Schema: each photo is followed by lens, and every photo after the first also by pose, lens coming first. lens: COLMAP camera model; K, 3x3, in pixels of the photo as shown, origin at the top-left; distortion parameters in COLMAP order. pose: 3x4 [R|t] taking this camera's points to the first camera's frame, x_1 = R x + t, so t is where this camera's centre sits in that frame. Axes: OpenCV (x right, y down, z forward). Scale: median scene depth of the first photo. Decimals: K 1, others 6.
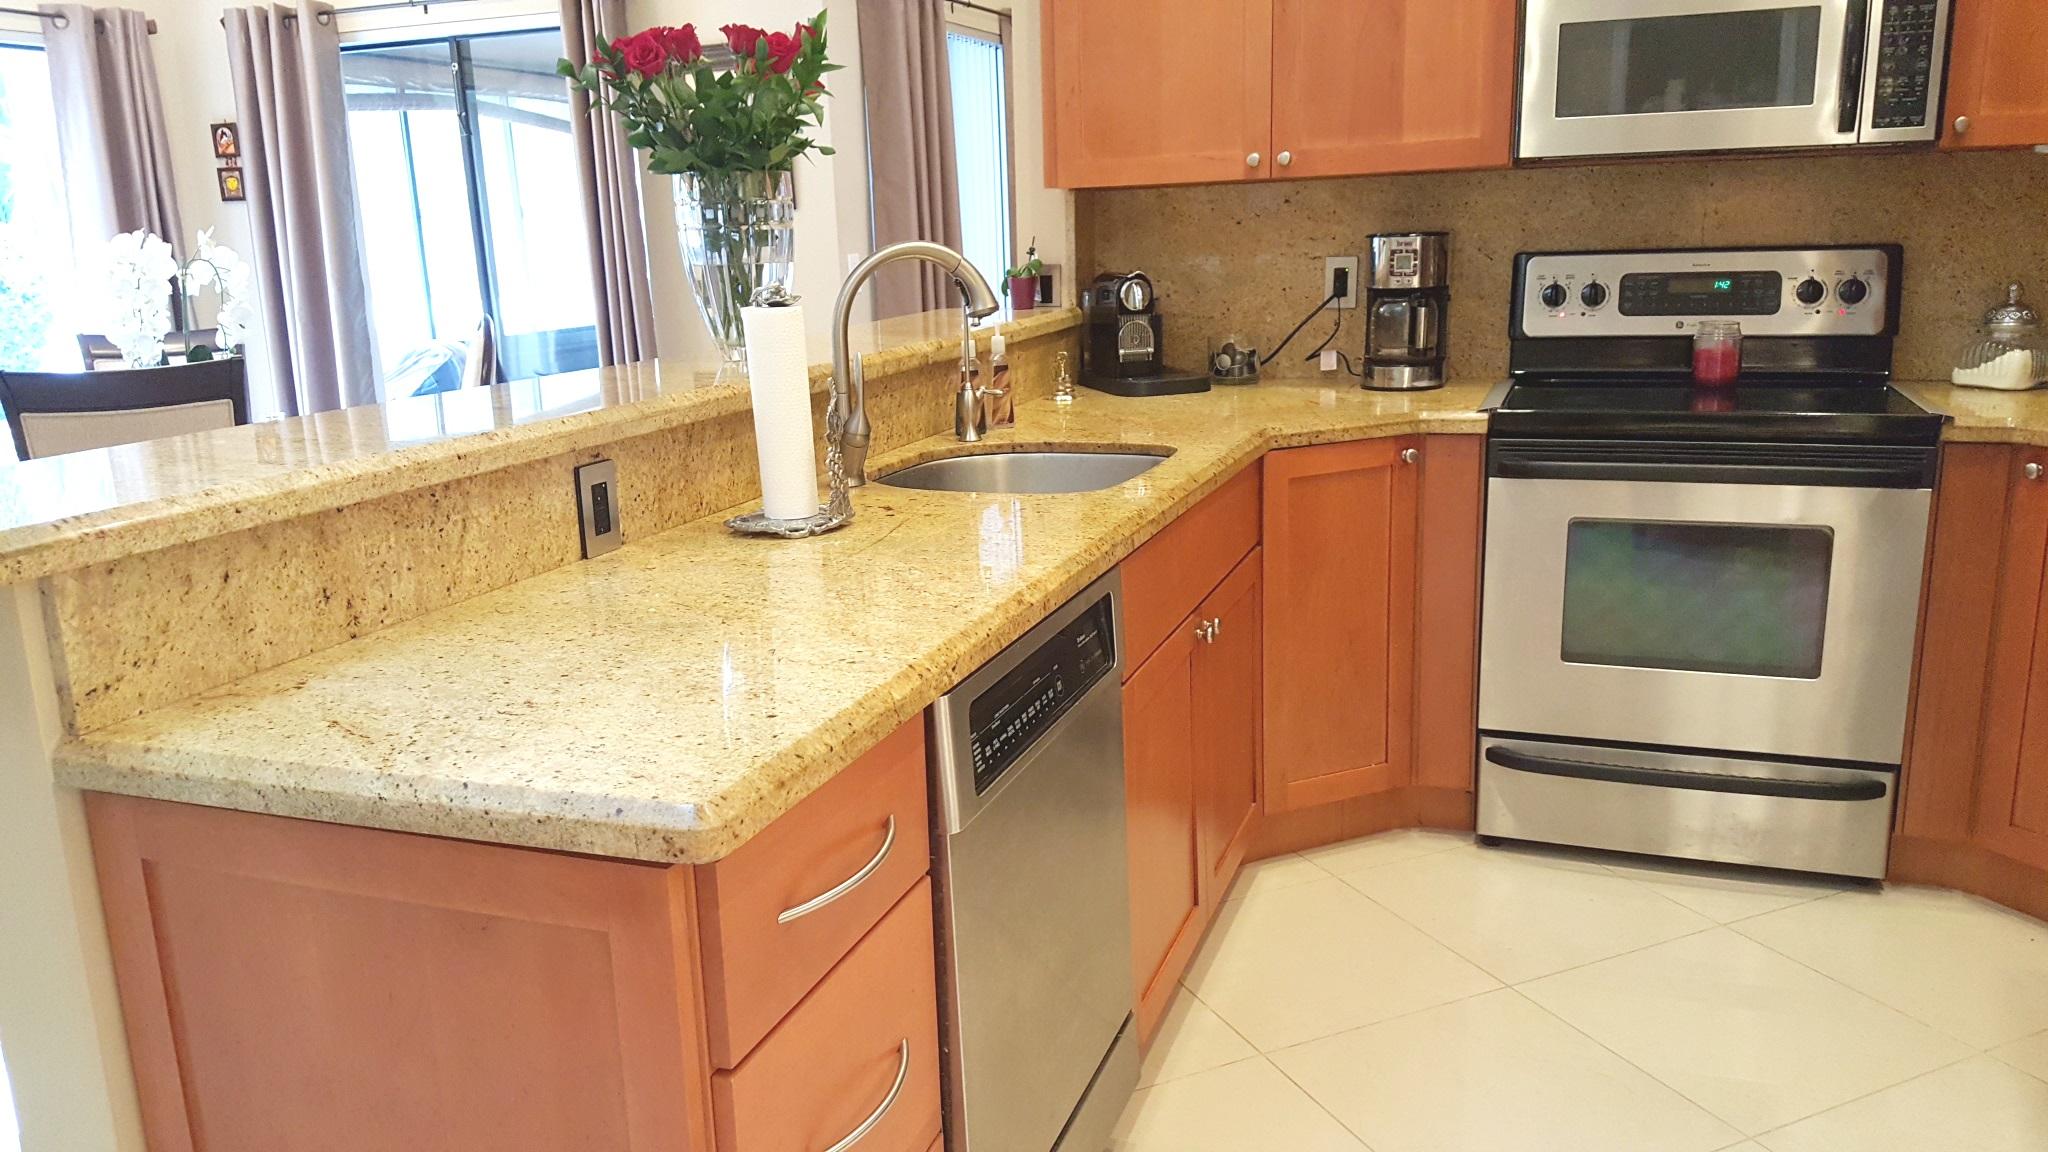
lens RADIAL K [[1525.0, 0, 979.3], [0, 1525.0, 599.9], [0, 0, 1]] dist [0.086021, -0.110078]
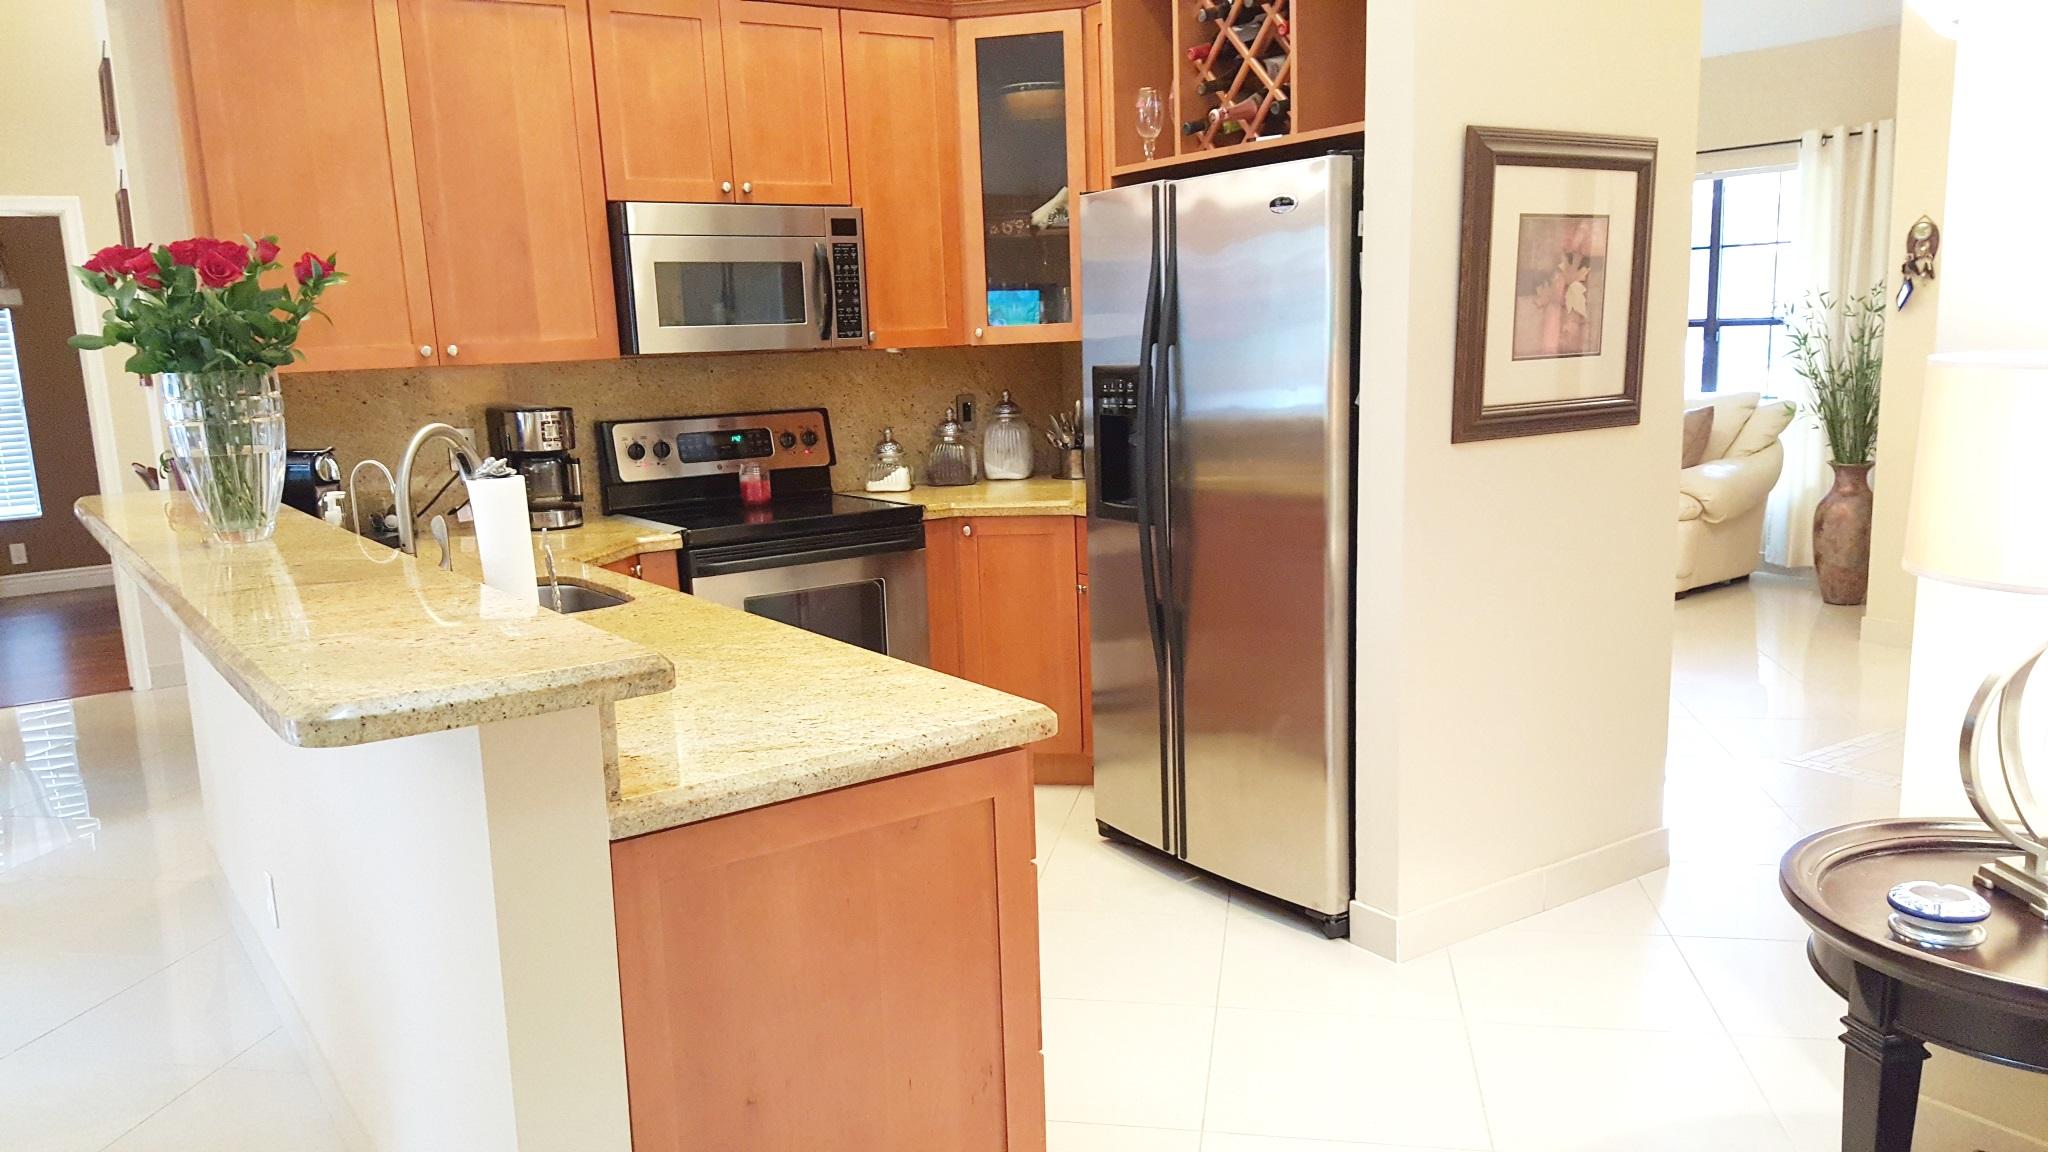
lens RADIAL K [[1525.0, 0, 1008.2], [0, 1525.0, 644.0], [0, 0, 1]] dist [0.086021, -0.110078]
pose [[0.567842, -0.156754, 0.808074, -0.594643], [0.218813, 0.975124, 0.035397, -0.007160], [-0.793522, 0.156718, 0.588016, -0.034993]]
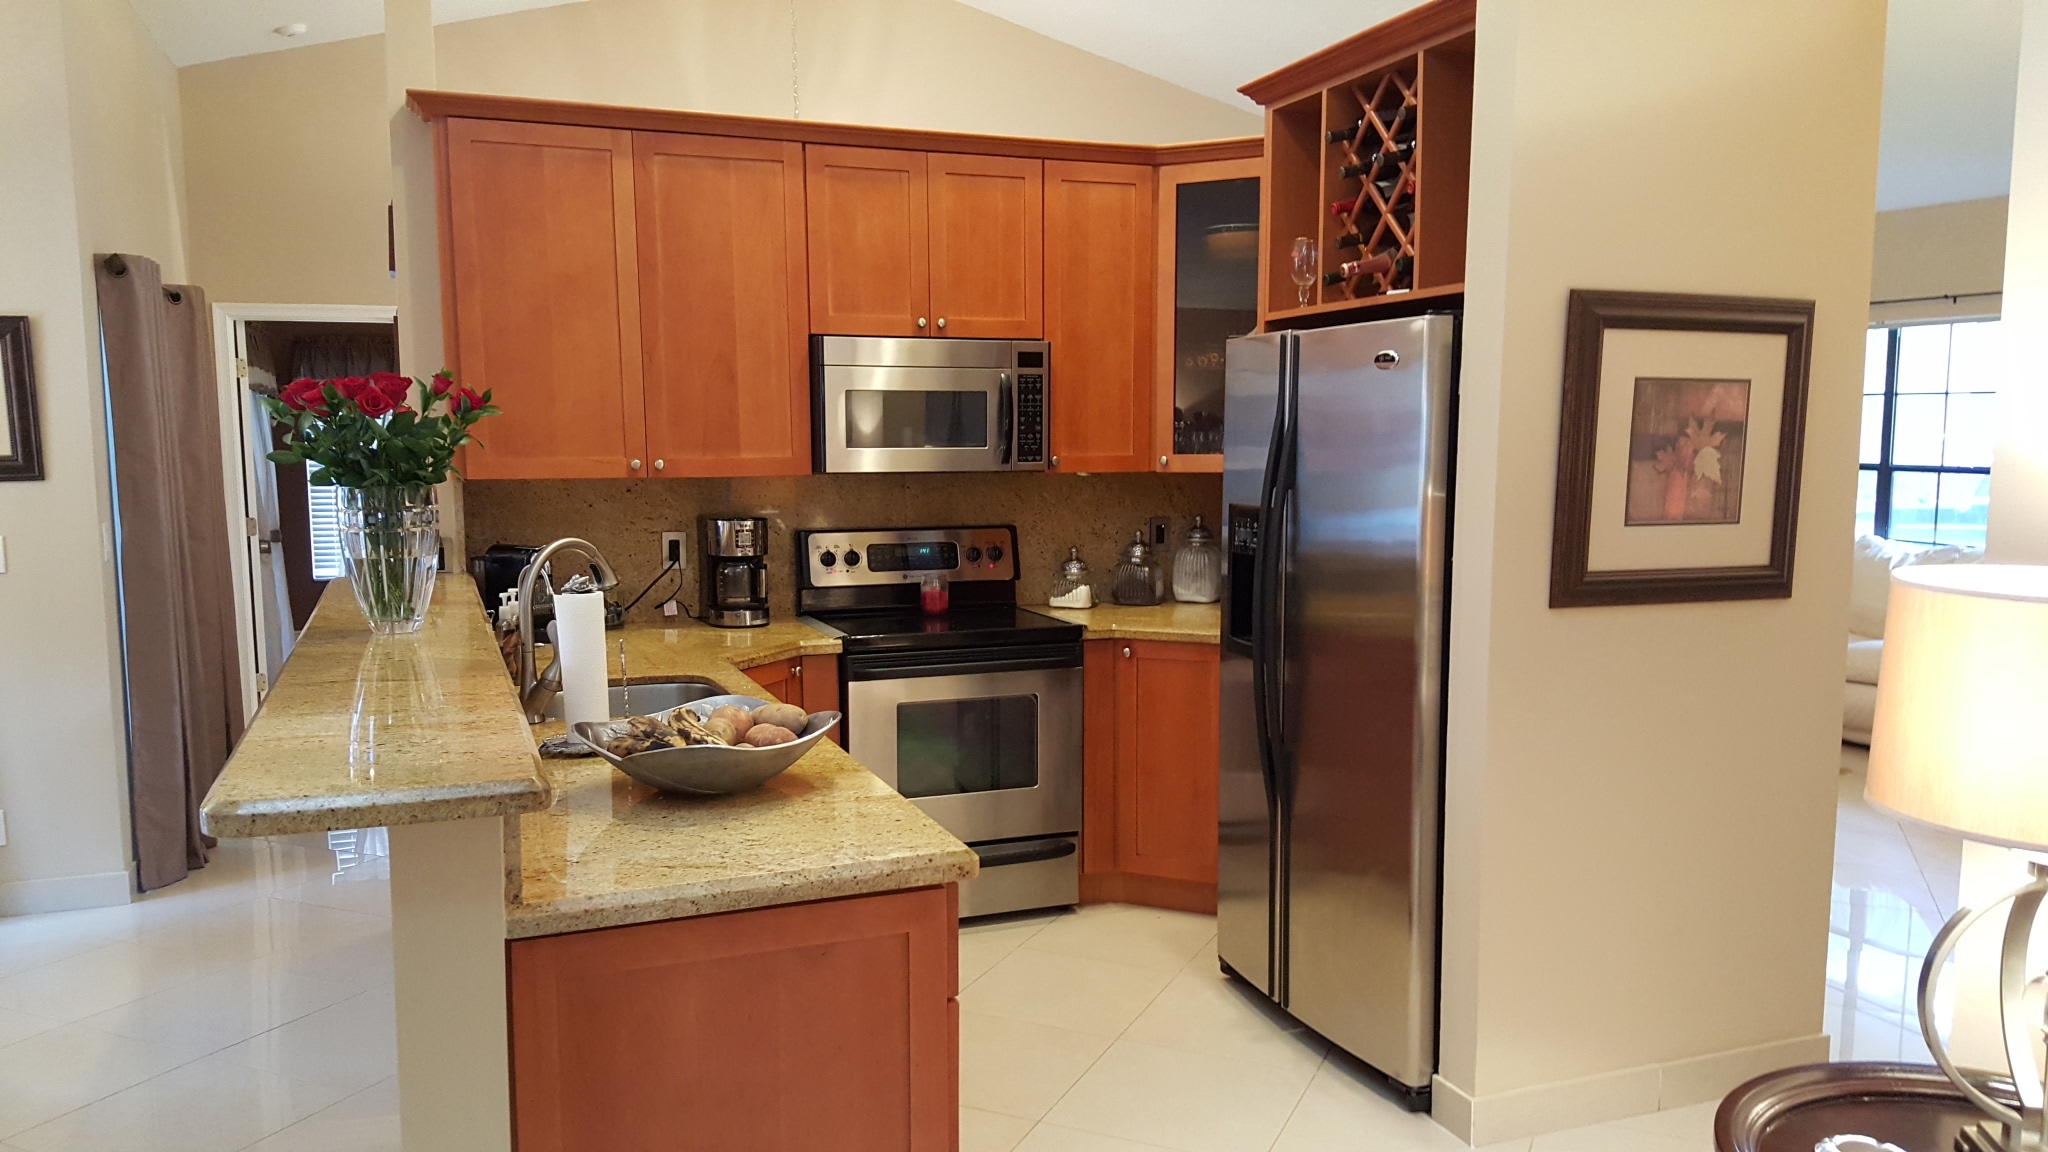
lens RADIAL K [[1525.0, 0, 1019.1], [0, 1525.0, 620.1], [0, 0, 1]] dist [0.086021, -0.110078]
pose [[0.739547, -0.052459, 0.671058, -0.497704], [0.142031, 0.986673, -0.079396, 0.002002], [-0.657950, 0.154028, 0.737141, -0.193193]]
